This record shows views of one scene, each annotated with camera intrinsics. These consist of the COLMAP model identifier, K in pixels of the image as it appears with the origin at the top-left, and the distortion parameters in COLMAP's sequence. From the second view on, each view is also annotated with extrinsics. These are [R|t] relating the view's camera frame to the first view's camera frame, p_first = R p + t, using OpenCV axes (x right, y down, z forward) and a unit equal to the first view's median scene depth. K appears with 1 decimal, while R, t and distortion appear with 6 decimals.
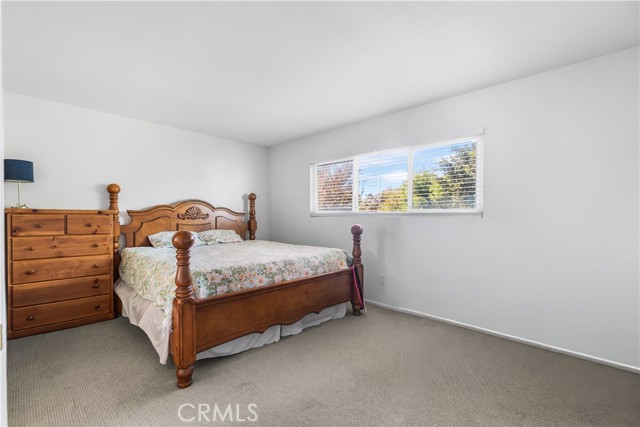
lens RADIAL K [[282.4, 0, 313.7], [0, 282.4, 219.3], [0, 0, 1]] dist [-0.001076, 0.000004]
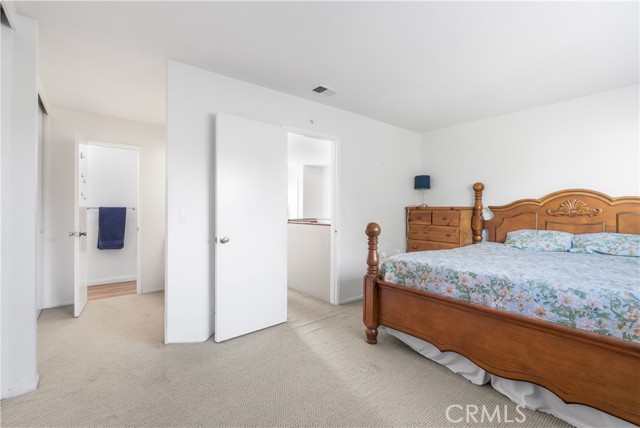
lens RADIAL K [[282.4, 0, 313.7], [0, 282.4, 219.8], [0, 0, 1]] dist [-0.001076, 0.000004]
pose [[-0.126919, 0.029398, -0.991477, 0.598799], [-0.015471, 0.999380, 0.031612, -0.005702], [0.991792, 0.019351, -0.126386, 0.634145]]
